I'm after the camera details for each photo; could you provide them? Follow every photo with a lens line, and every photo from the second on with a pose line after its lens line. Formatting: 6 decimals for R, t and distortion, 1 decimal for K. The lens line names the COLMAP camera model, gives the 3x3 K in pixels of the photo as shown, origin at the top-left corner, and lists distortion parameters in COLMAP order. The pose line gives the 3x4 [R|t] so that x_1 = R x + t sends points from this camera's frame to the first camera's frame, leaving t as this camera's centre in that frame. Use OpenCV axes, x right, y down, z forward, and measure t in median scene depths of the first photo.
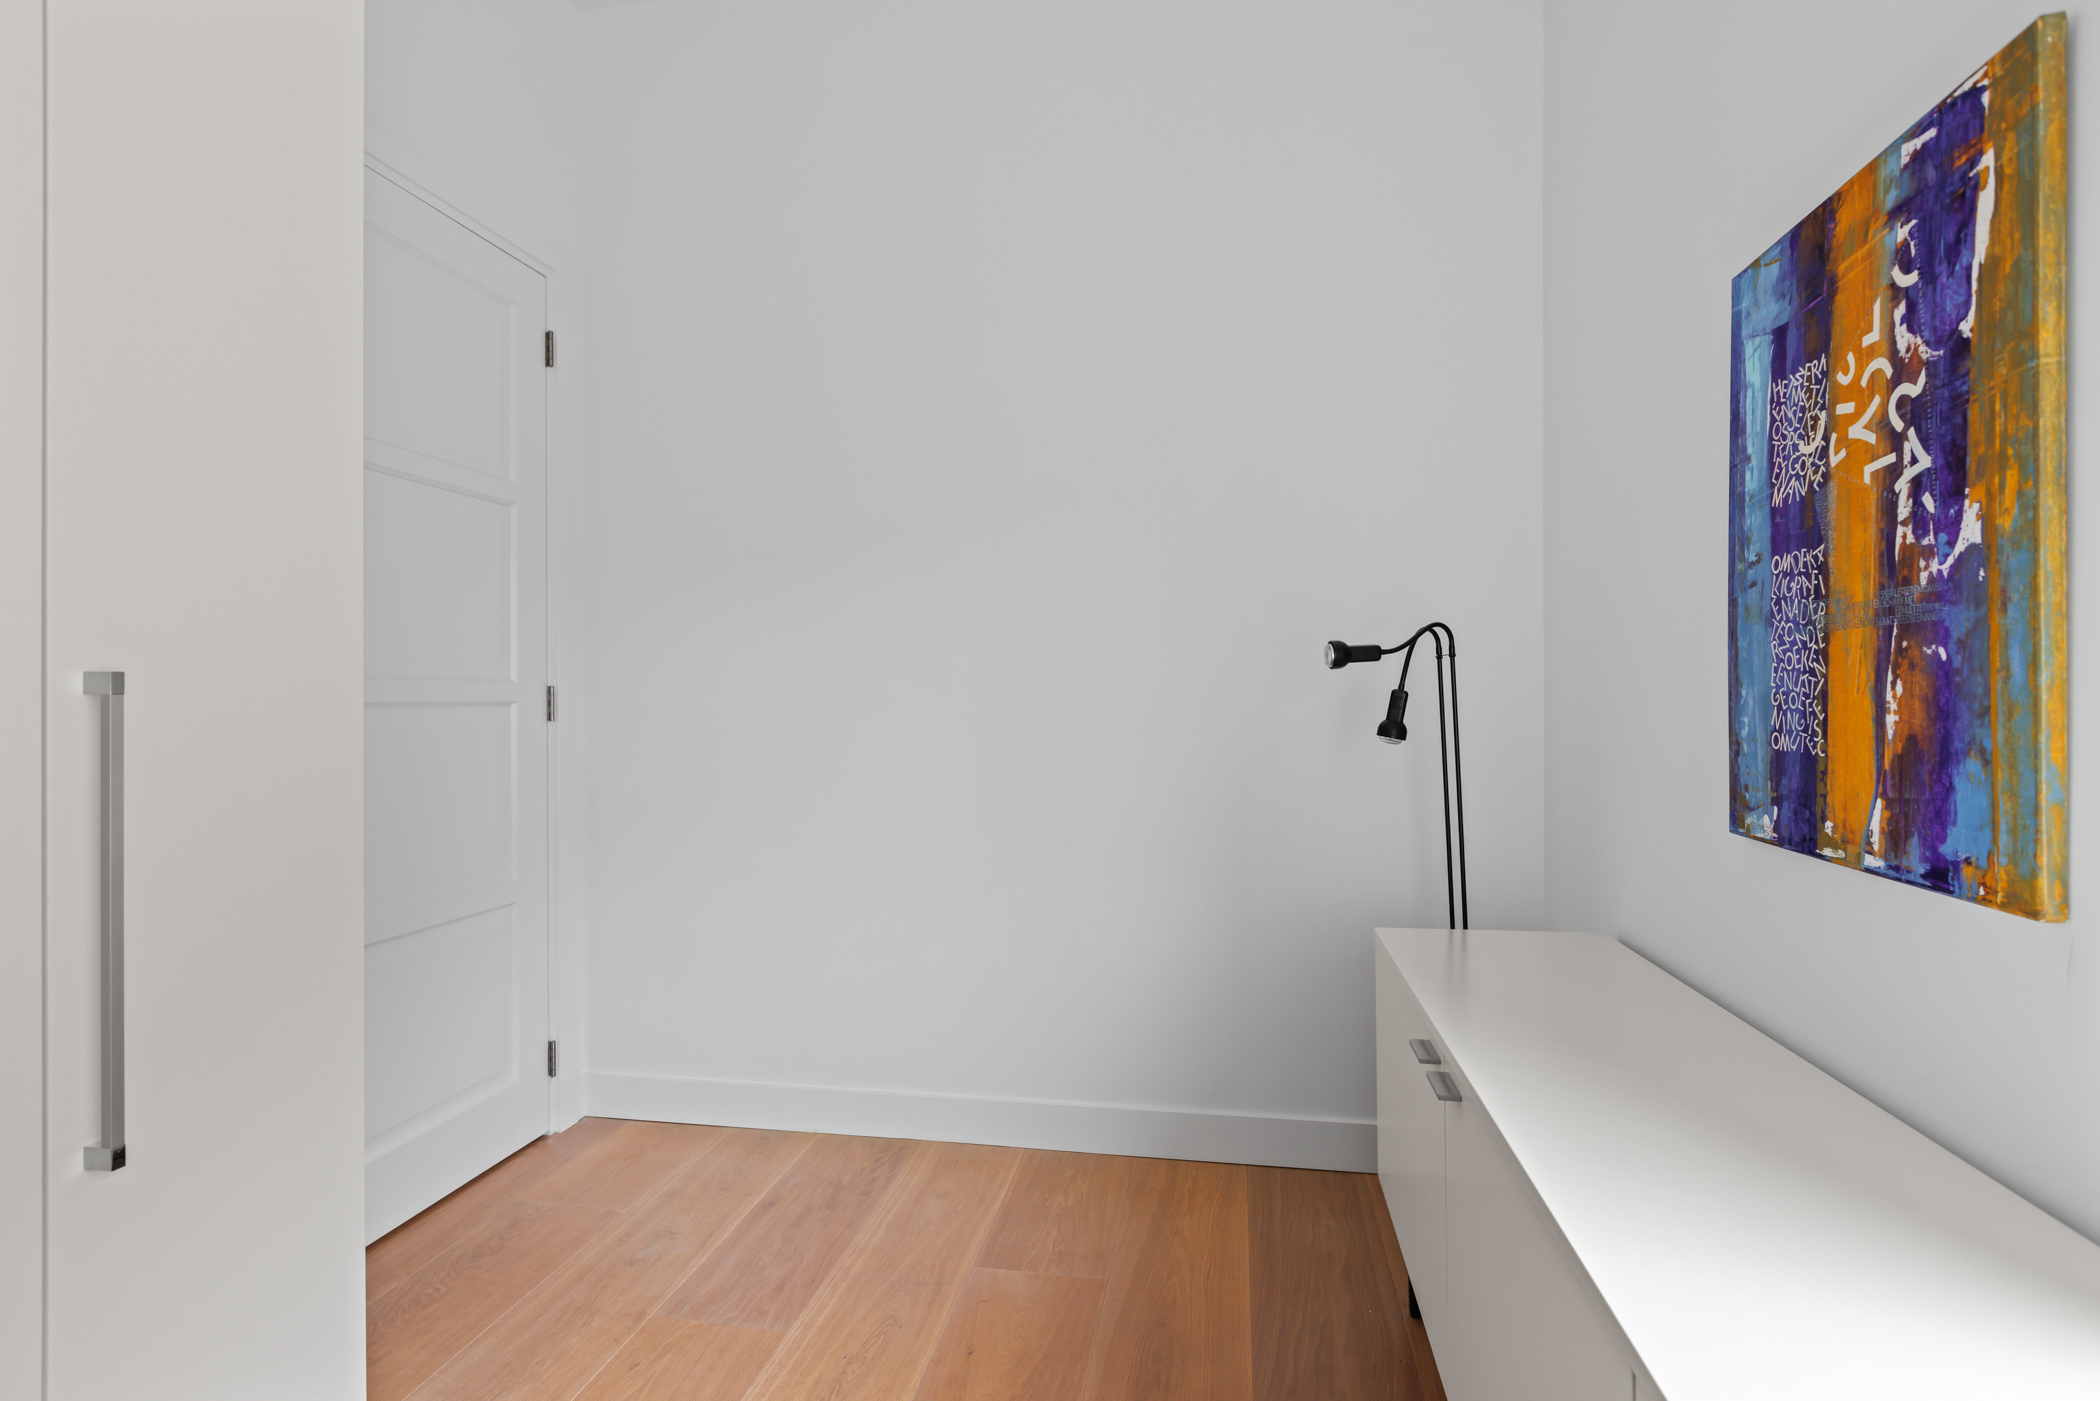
lens RADIAL K [[1060.8, 0, 1047.7], [0, 1060.8, 696.8], [0, 0, 1]] dist [-0.000909, -0.000264]
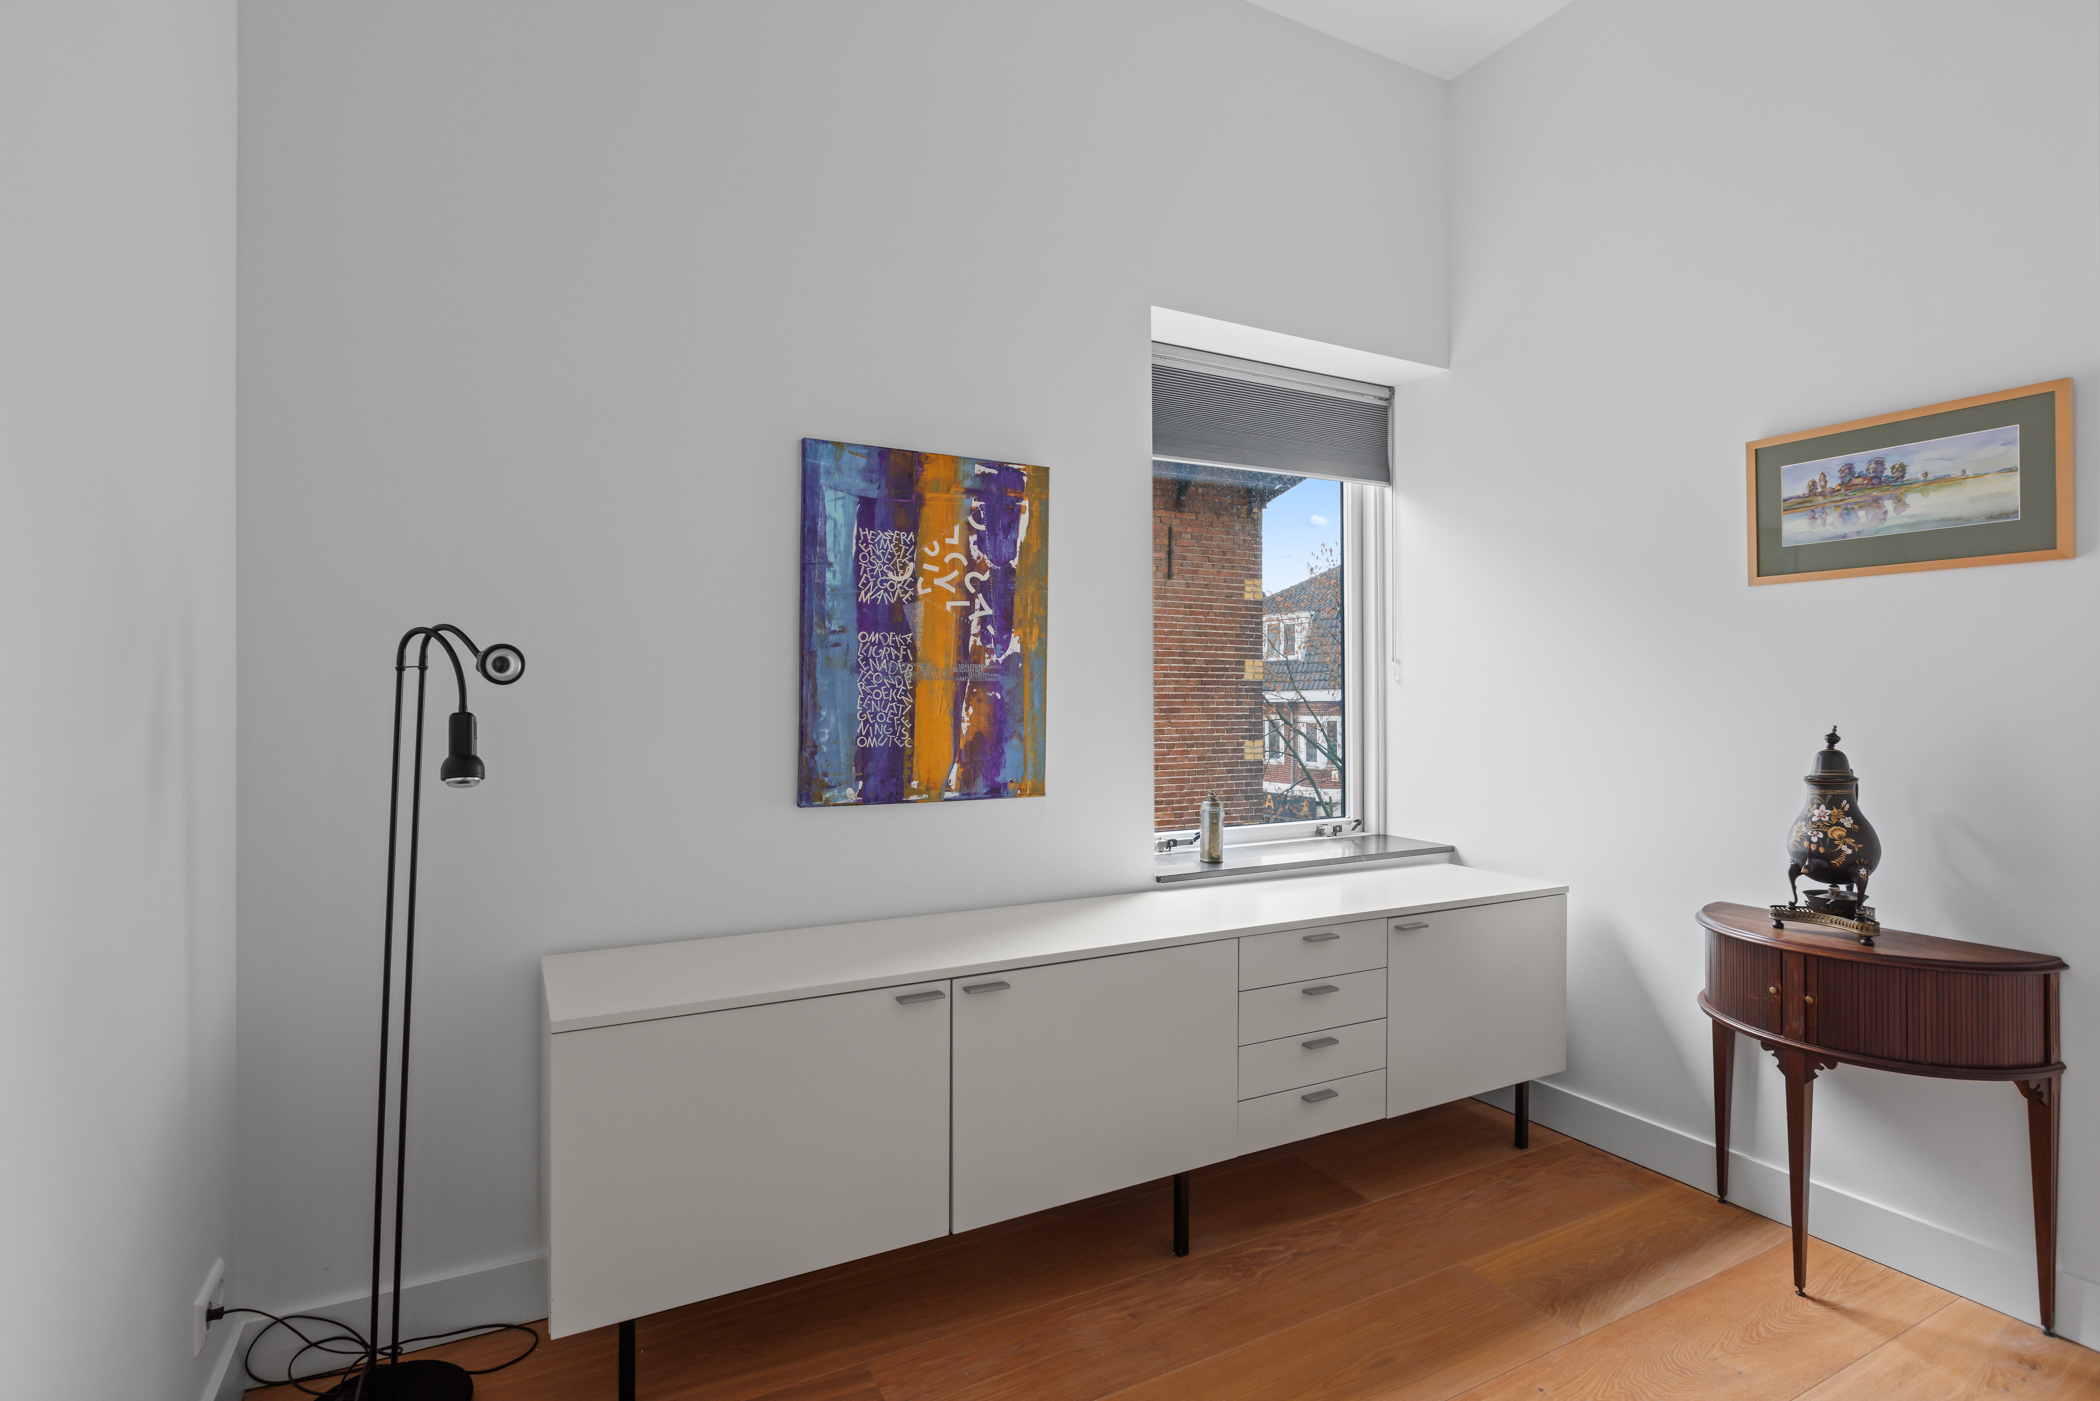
lens RADIAL K [[1060.8, 0, 1051.0], [0, 1060.8, 691.3], [0, 0, 1]] dist [-0.000909, -0.000264]
pose [[-0.636548, 0.008002, 0.771196, -0.974322], [0.002440, 0.999962, -0.008362, -0.028514], [-0.771233, -0.003441, -0.636543, 2.245704]]
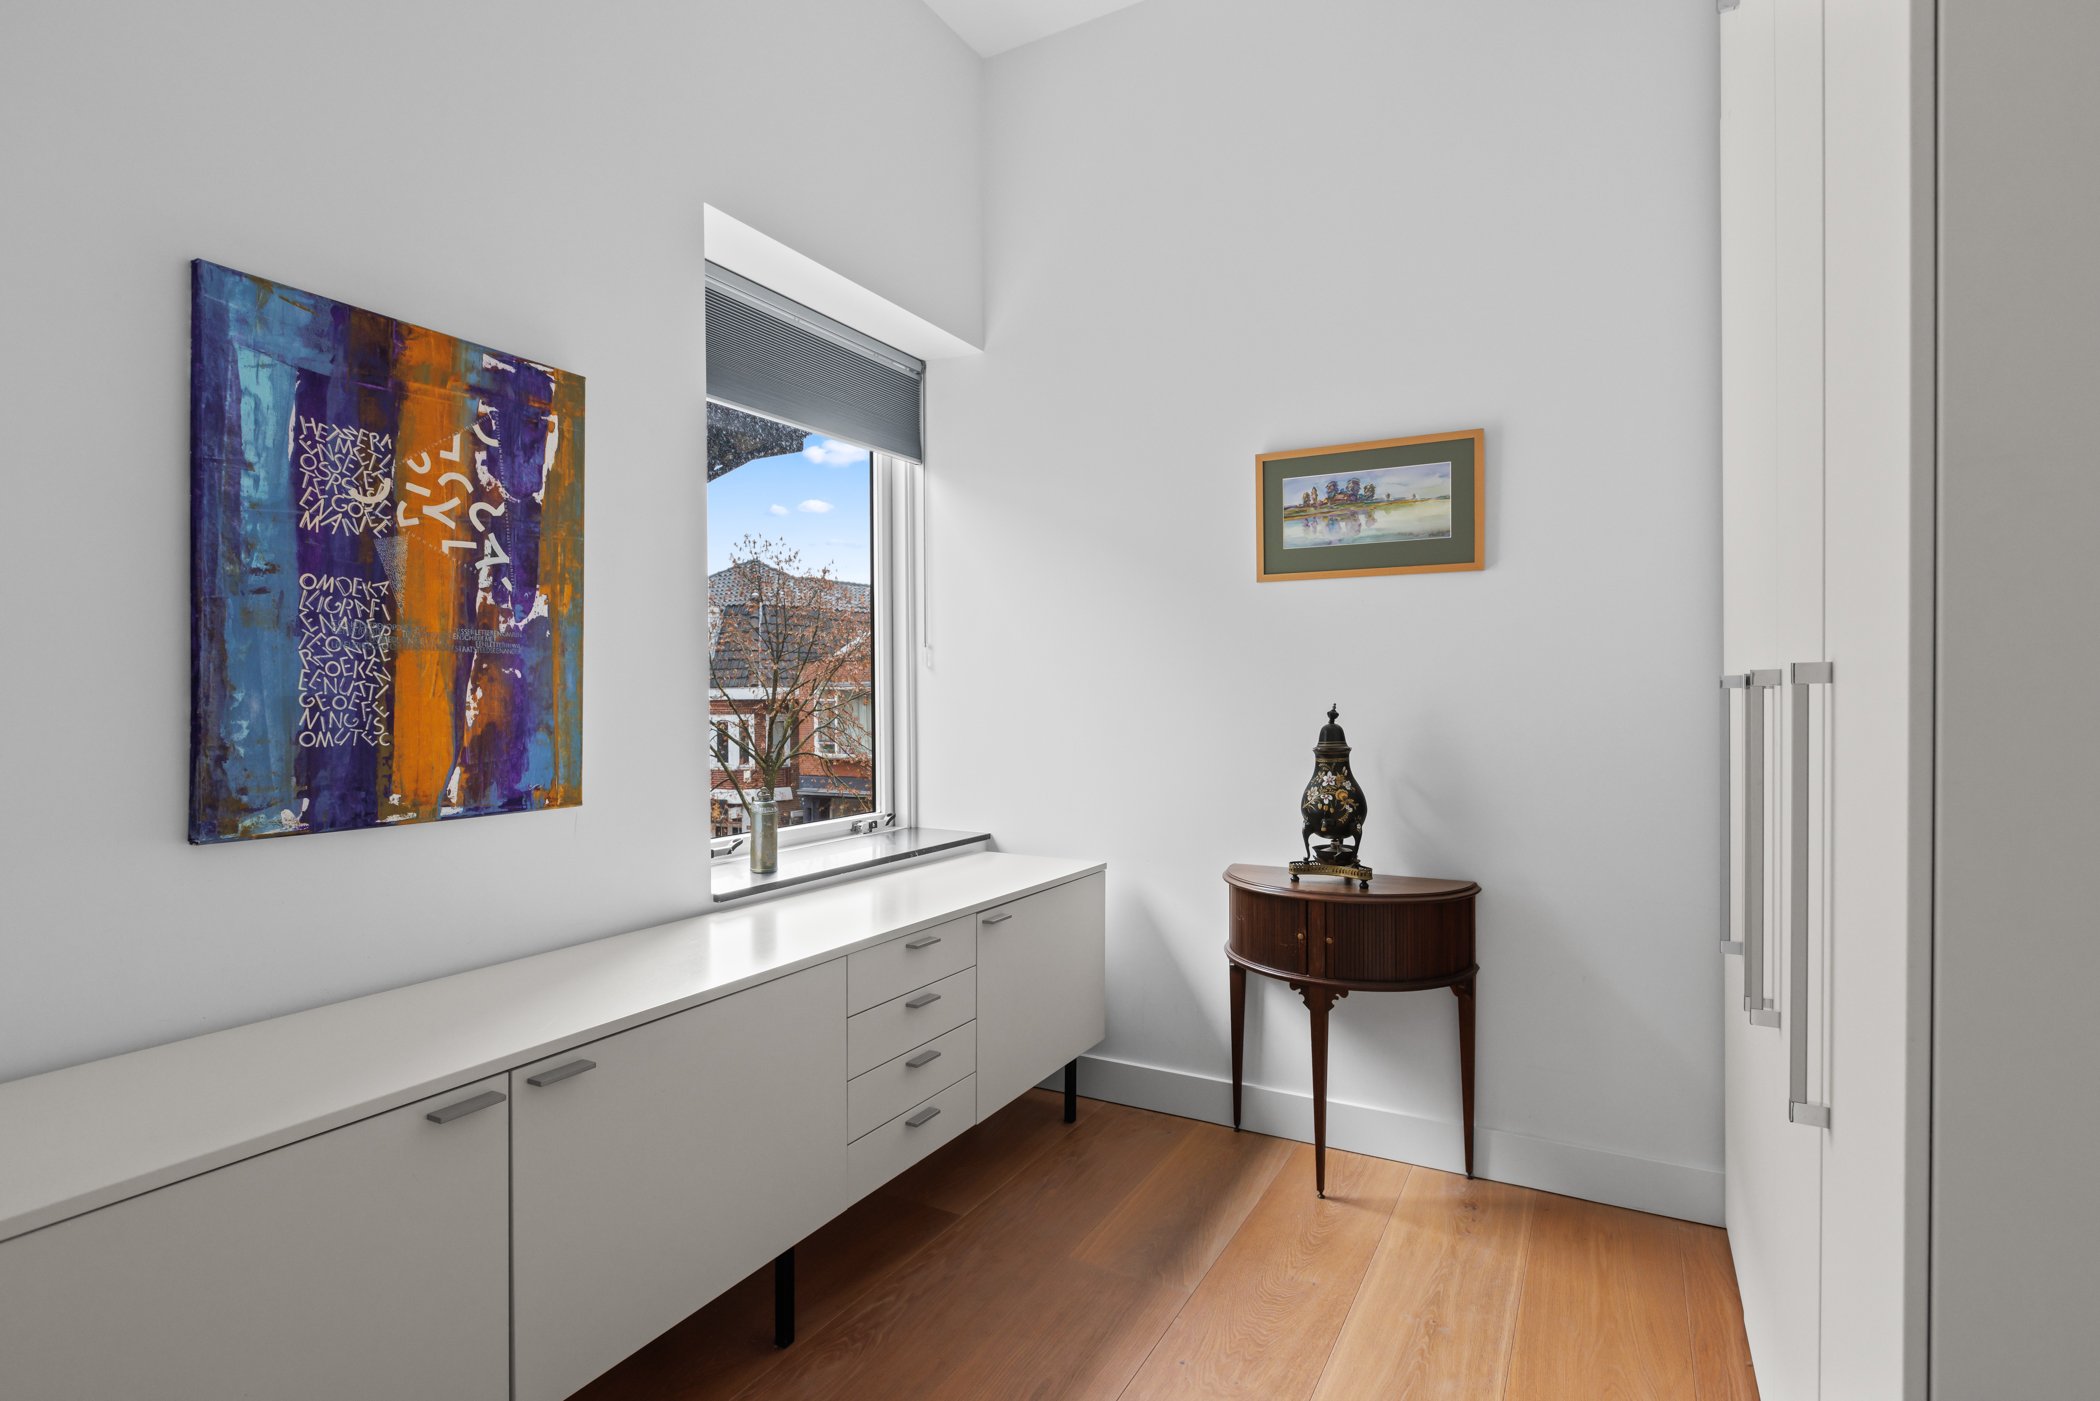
lens RADIAL K [[1060.8, 0, 1071.5], [0, 1060.8, 700.4], [0, 0, 1]] dist [-0.000909, -0.000264]
pose [[-0.955544, 0.007130, 0.294763, -0.499301], [0.008301, 0.999962, 0.002722, 0.005402], [-0.294732, 0.005048, -0.955567, 2.233736]]
